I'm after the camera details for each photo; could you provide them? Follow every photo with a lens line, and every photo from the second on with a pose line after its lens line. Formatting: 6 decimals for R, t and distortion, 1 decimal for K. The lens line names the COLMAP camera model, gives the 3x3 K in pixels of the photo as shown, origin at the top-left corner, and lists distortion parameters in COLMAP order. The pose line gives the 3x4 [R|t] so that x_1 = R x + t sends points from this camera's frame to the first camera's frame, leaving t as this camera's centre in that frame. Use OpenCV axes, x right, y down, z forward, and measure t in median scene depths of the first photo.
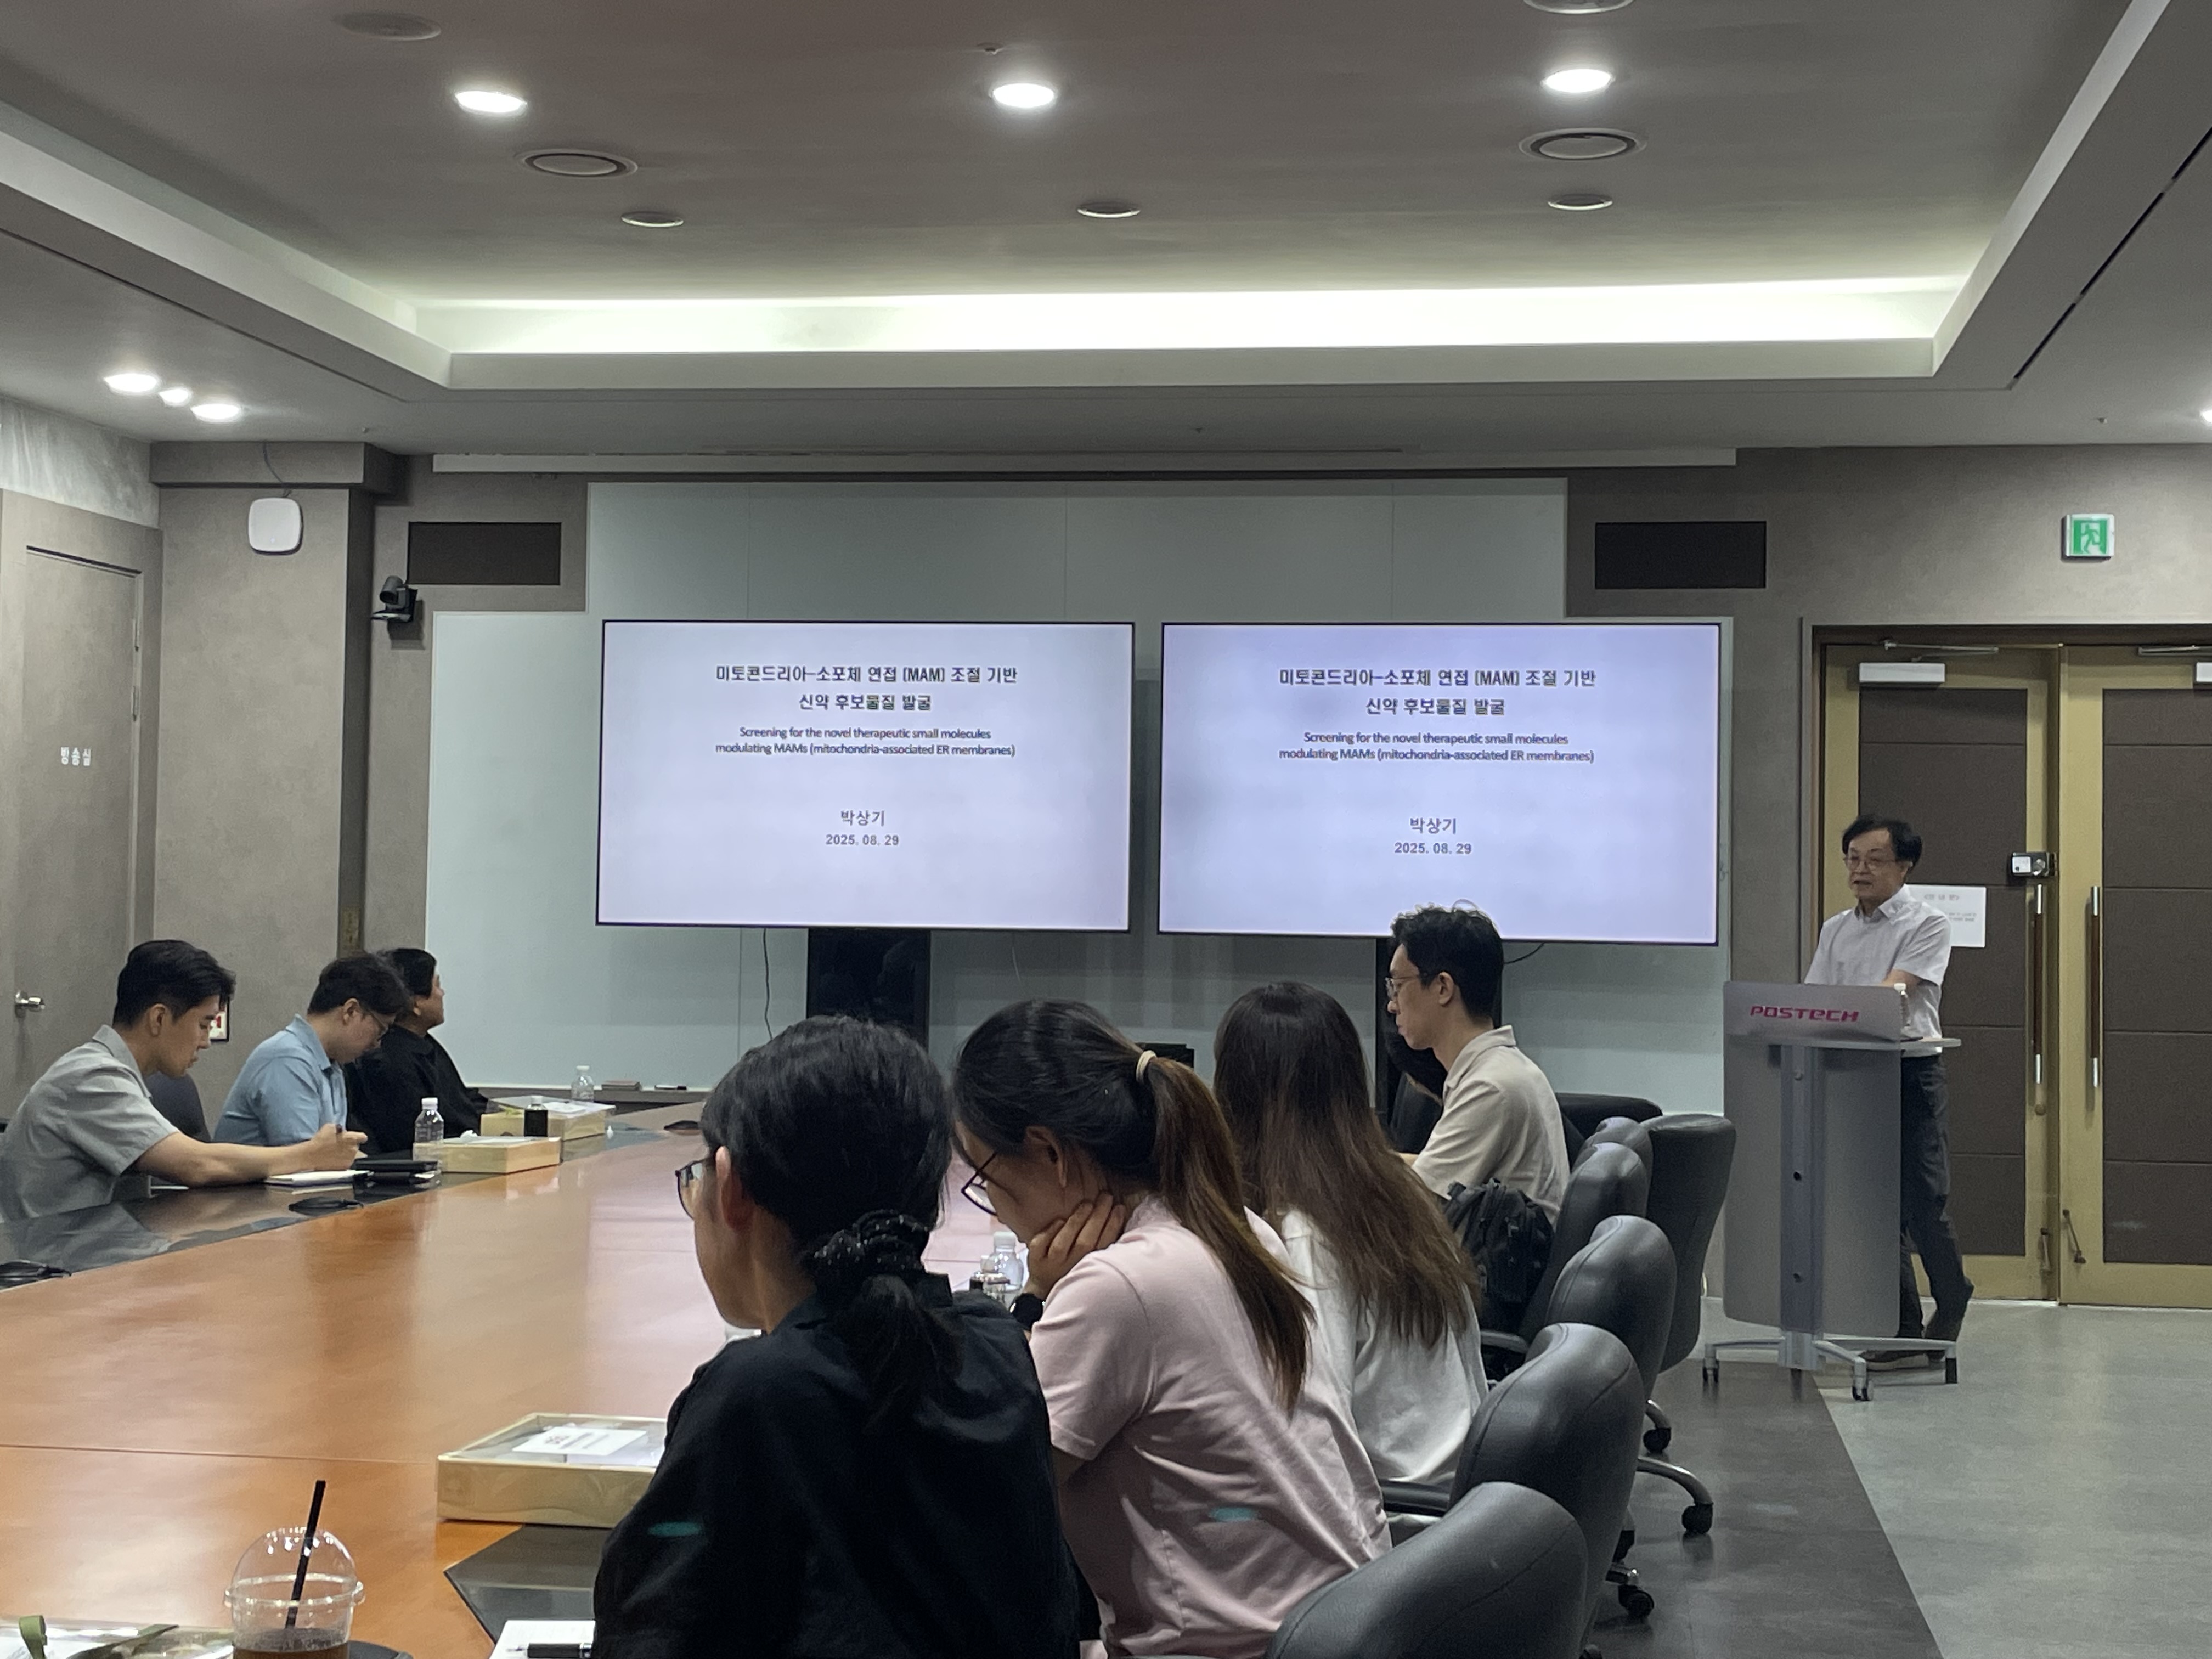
lens RADIAL K [[3123.3, 0, 1106.0], [0, 3123.3, 829.5], [0, 0, 1]] dist [0.044740, 0.049509]
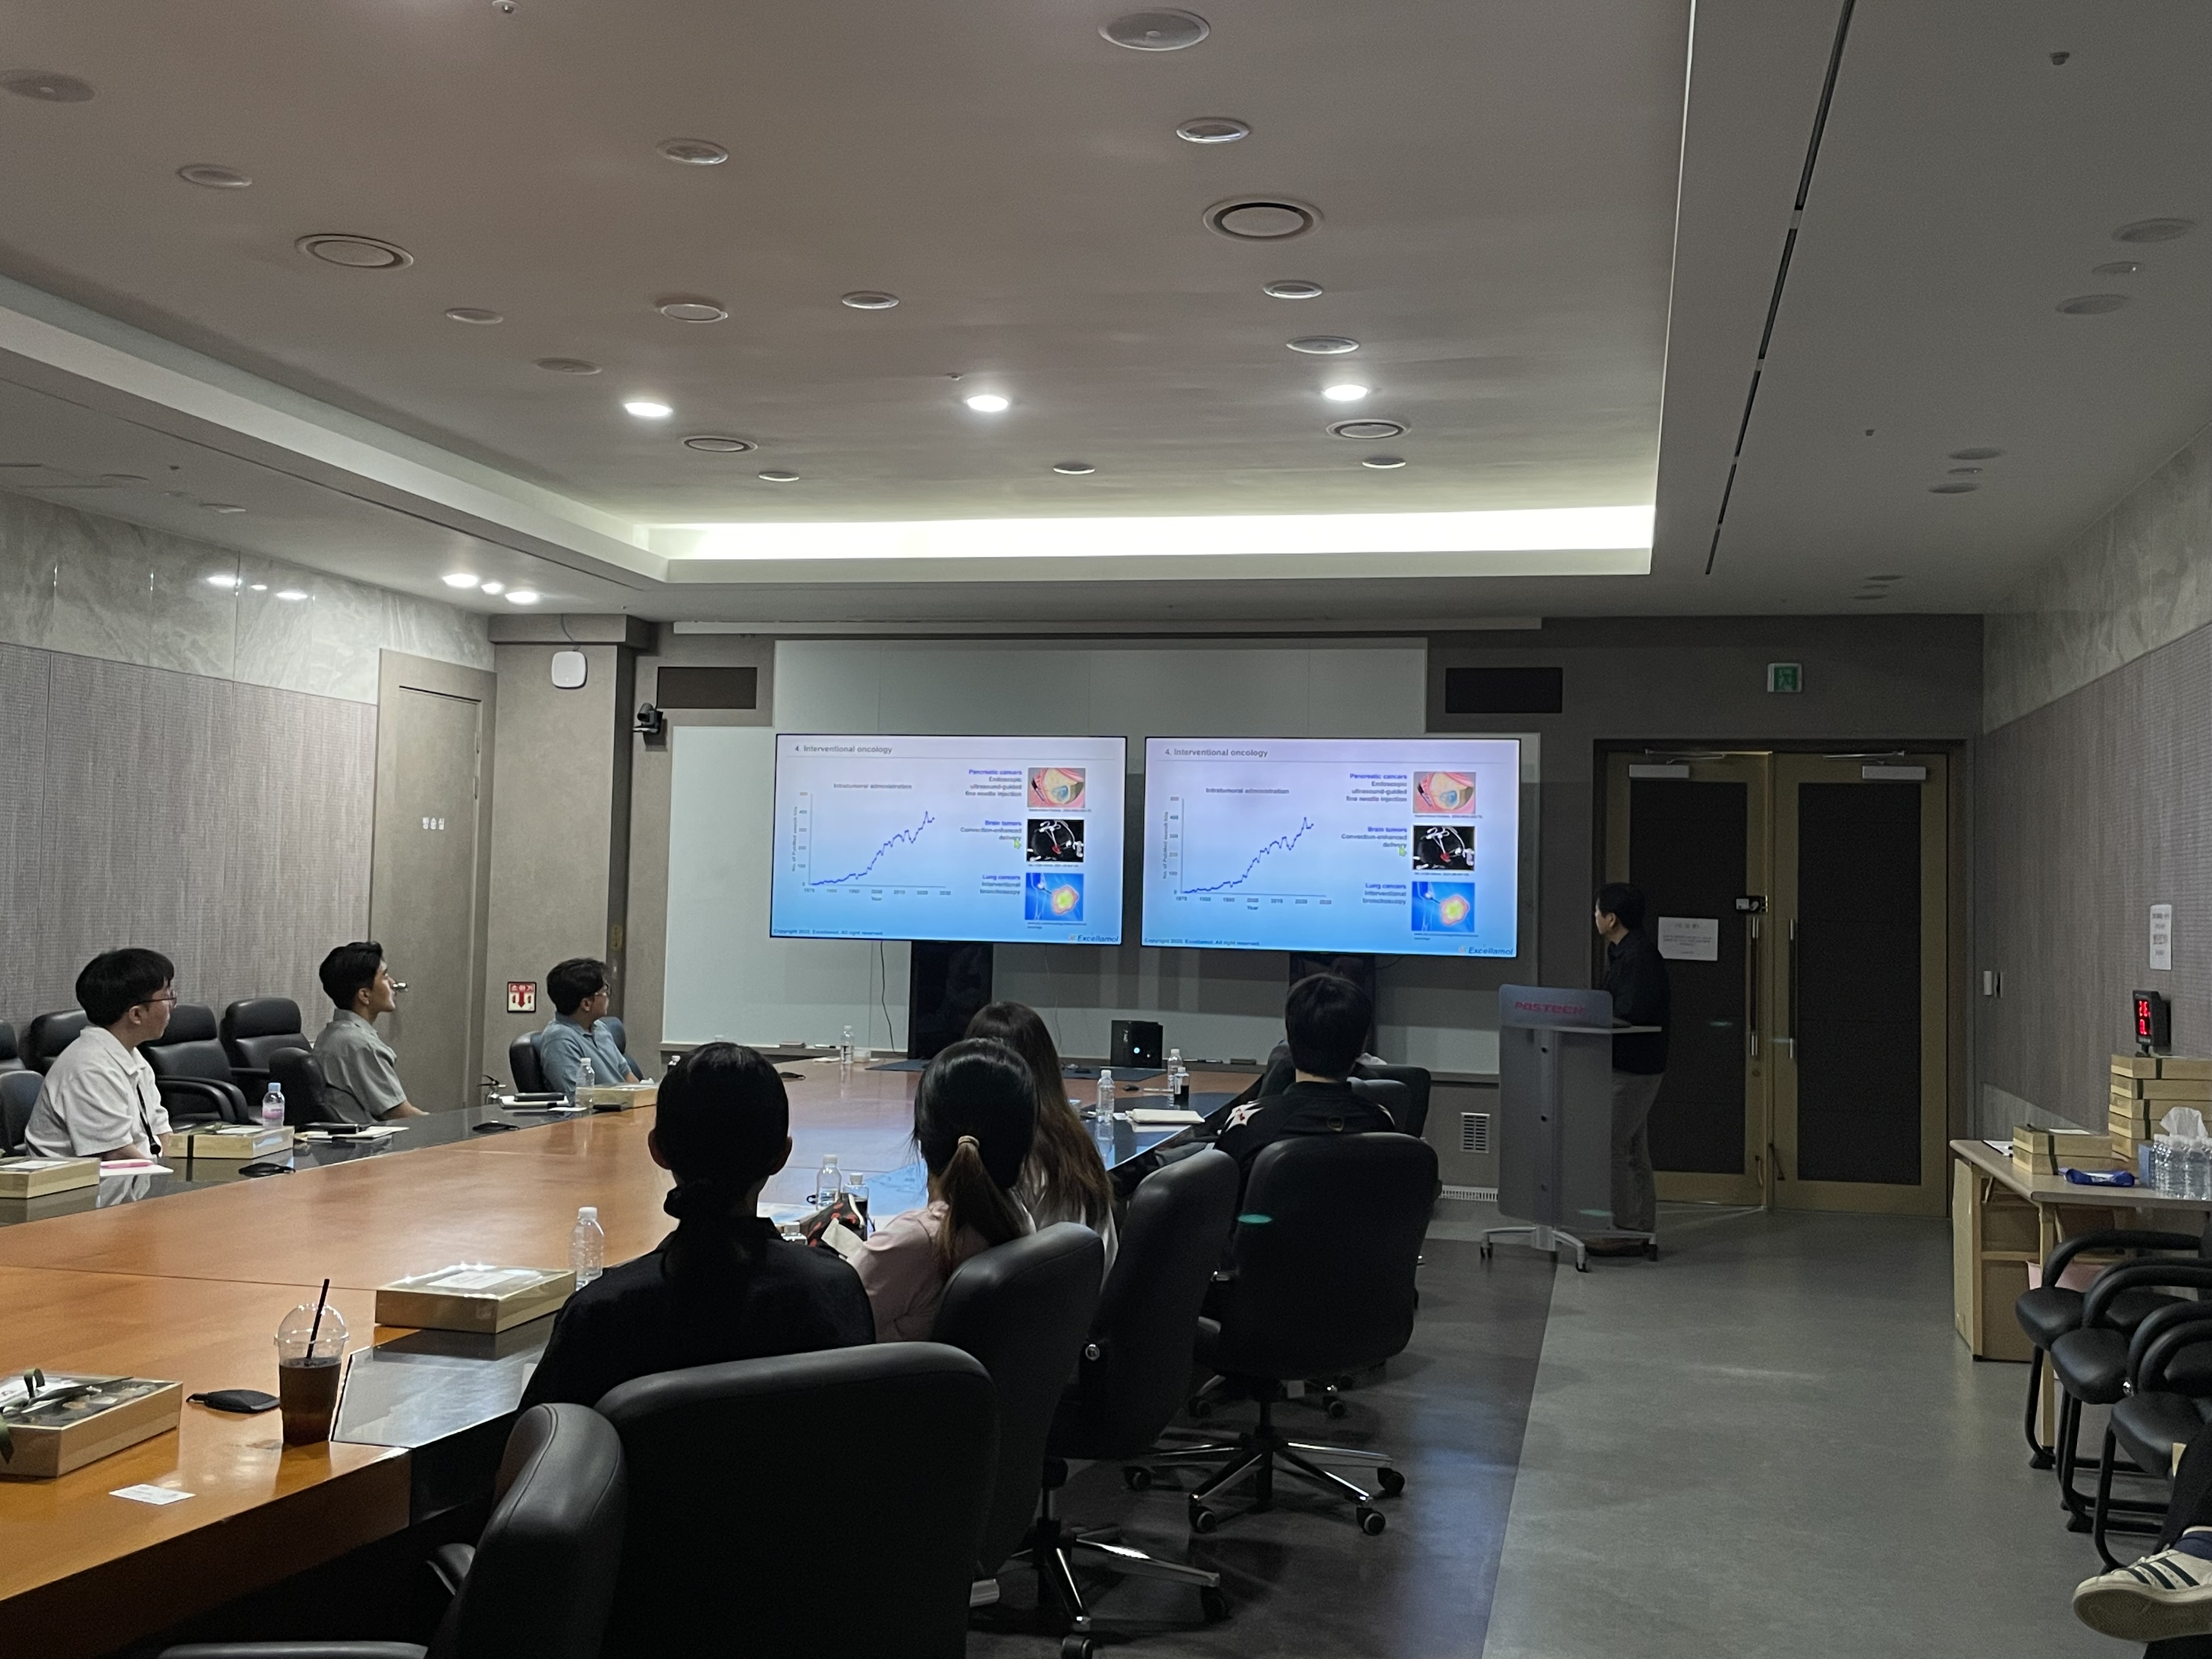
lens RADIAL K [[2222.6, 0, 1106.0], [0, 2222.6, 829.5], [0, 0, 1]] dist [0.043280, -0.000803]
pose [[0.997312, 0.004539, -0.073129, 0.073937], [-0.005418, 0.999915, -0.011834, -0.009450], [0.073070, 0.012198, 0.997252, -0.049205]]
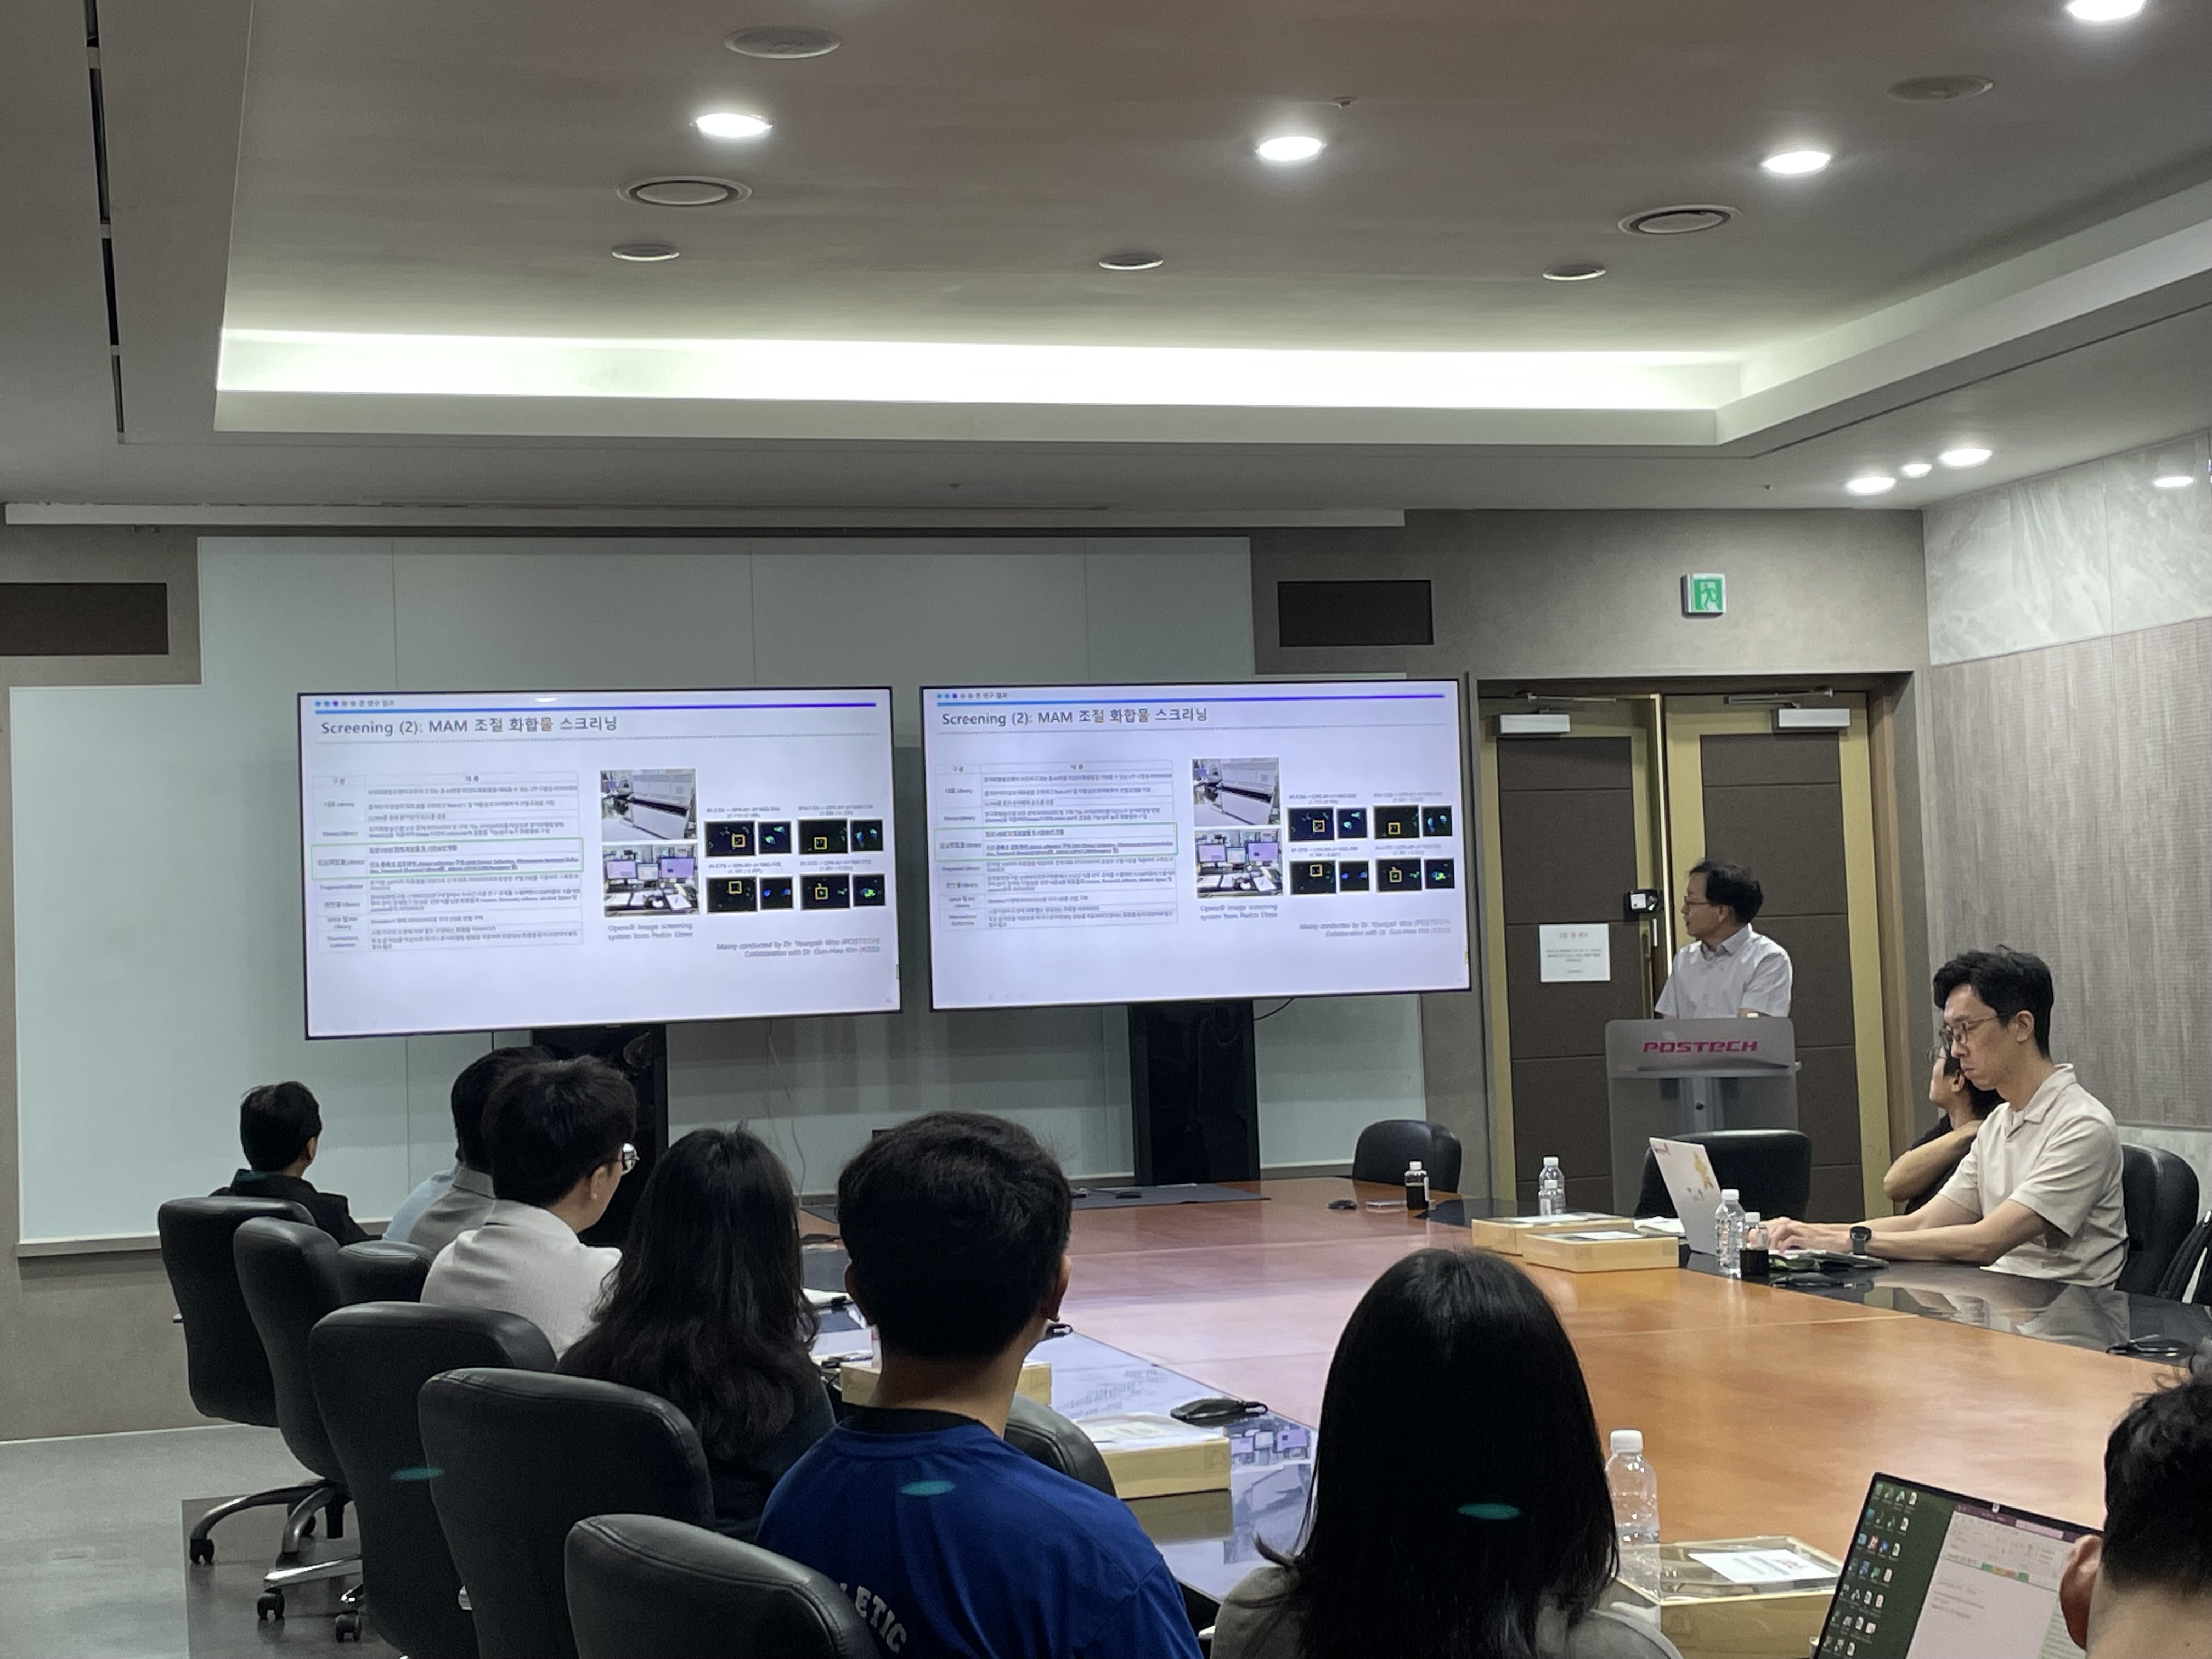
lens RADIAL K [[3243.0, 0, 1106.0], [0, 3243.0, 829.5], [0, 0, 1]] dist [0.029329, 0.014400]
pose [[0.905015, -0.034271, 0.423996, -0.341696], [0.042763, 0.999030, -0.010528, -0.009278], [-0.423224, 0.027659, 0.905603, 0.075232]]
